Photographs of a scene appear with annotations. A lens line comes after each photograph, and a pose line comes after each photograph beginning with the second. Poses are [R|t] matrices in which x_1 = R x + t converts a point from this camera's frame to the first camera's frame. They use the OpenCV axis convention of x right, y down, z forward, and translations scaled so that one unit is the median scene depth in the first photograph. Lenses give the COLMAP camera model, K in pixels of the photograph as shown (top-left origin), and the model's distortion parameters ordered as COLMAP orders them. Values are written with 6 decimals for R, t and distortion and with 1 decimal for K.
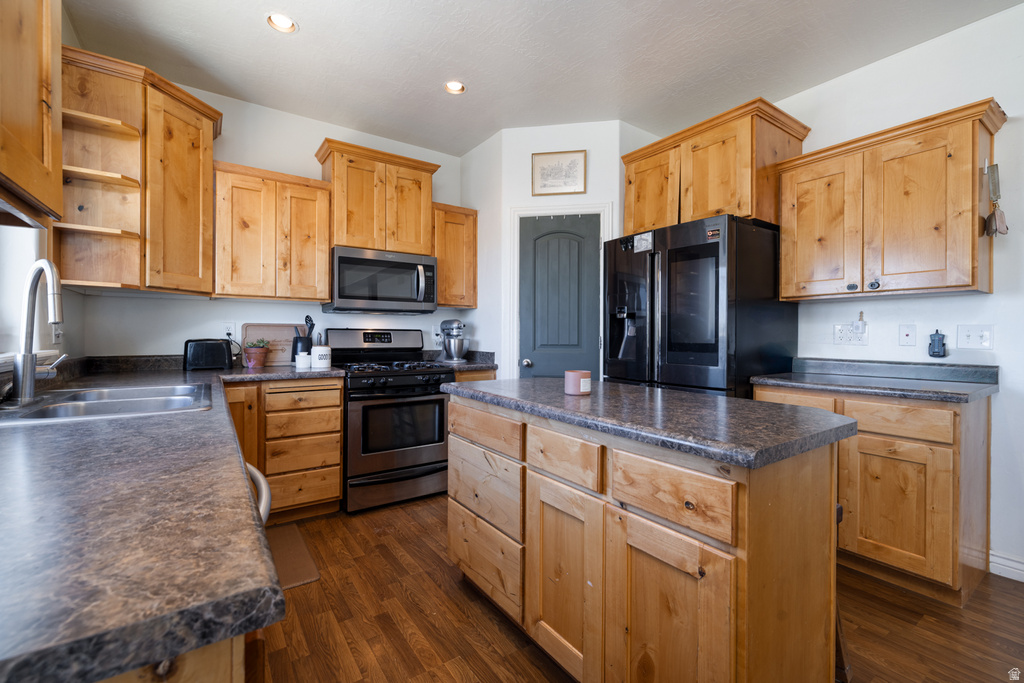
lens RADIAL K [[440.5, 0, 506.3], [0, 440.5, 335.4], [0, 0, 1]] dist [-0.000594, 0.000168]
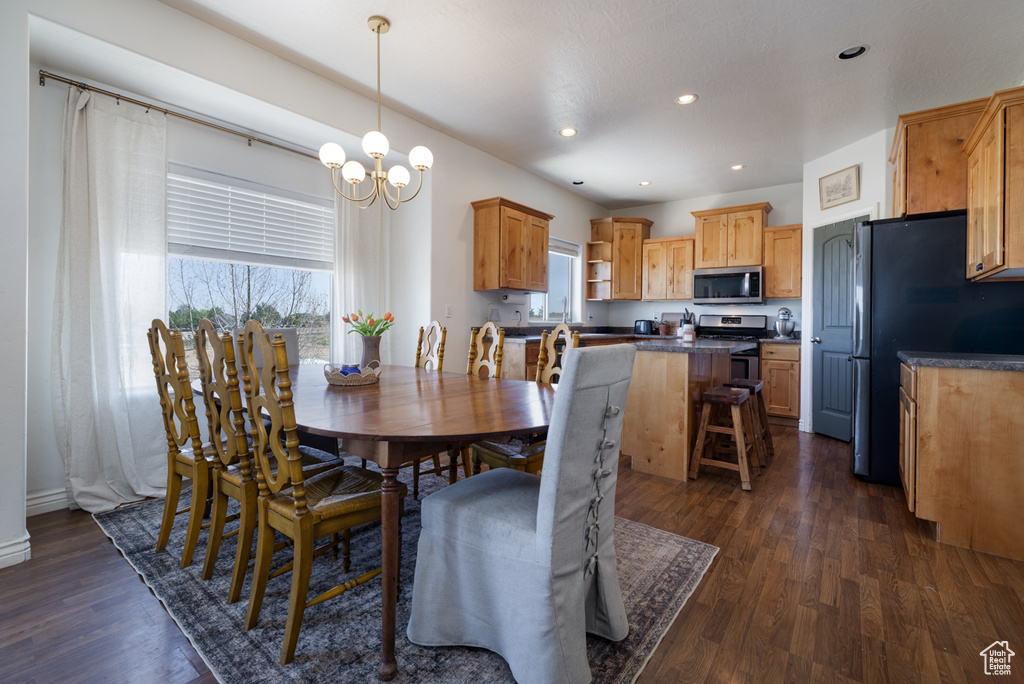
lens RADIAL K [[440.5, 0, 508.1], [0, 440.5, 322.5], [0, 0, 1]] dist [-0.000594, 0.000168]
pose [[0.307956, 0.004751, -0.951389, 1.050127], [-0.014895, 0.999889, 0.000172, 0.026115], [0.951284, 0.014118, 0.307992, -0.279478]]
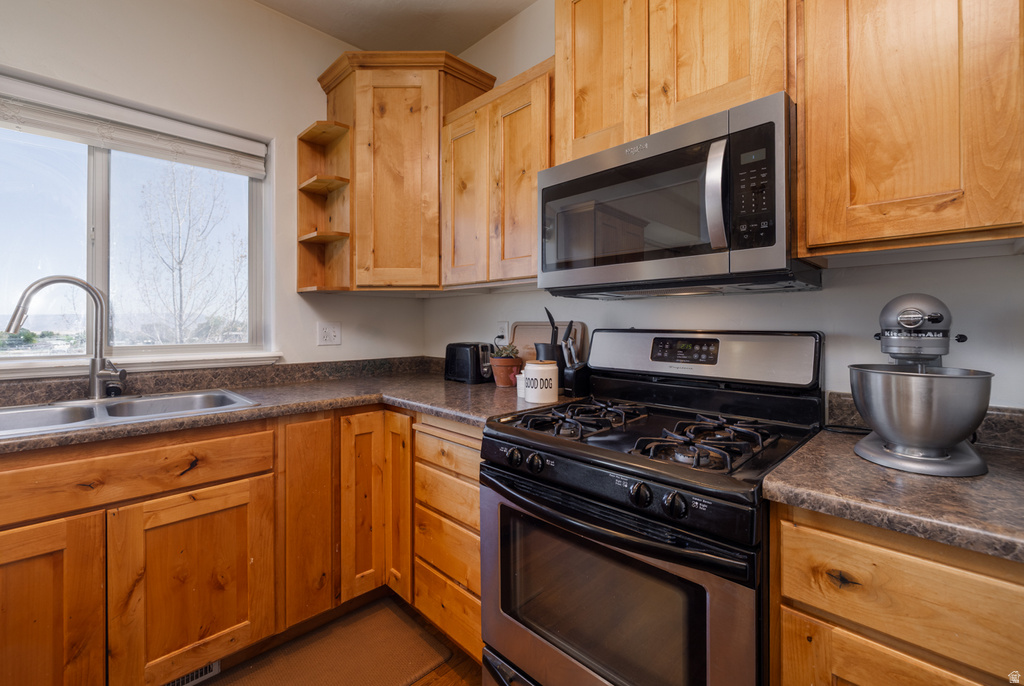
lens RADIAL K [[440.5, 0, 508.0], [0, 440.5, 325.3], [0, 0, 1]] dist [-0.000594, 0.000168]
pose [[0.185475, -0.004191, -0.982640, 0.107244], [-0.002055, 0.999987, -0.004653, -0.017857], [0.982647, 0.002883, 0.185464, 0.807852]]
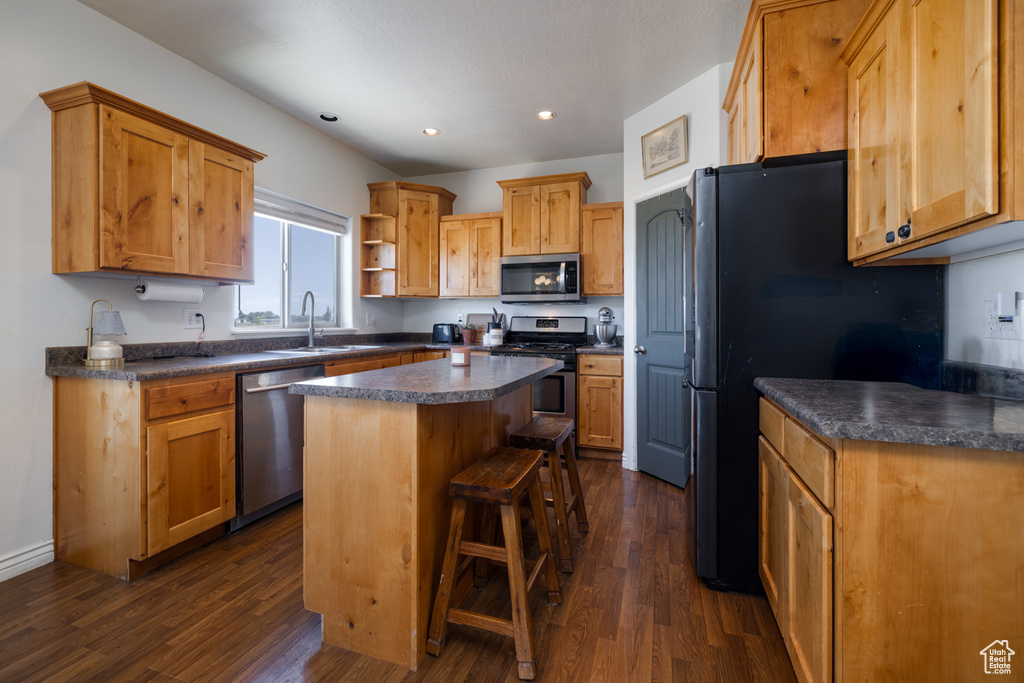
lens RADIAL K [[440.5, 0, 509.2], [0, 440.5, 324.3], [0, 0, 1]] dist [-0.000594, 0.000168]
pose [[0.596830, 0.003921, -0.802358, 0.697124], [-0.001878, 0.999992, 0.003490, 0.003673], [0.802366, -0.000576, 0.596832, 0.178307]]
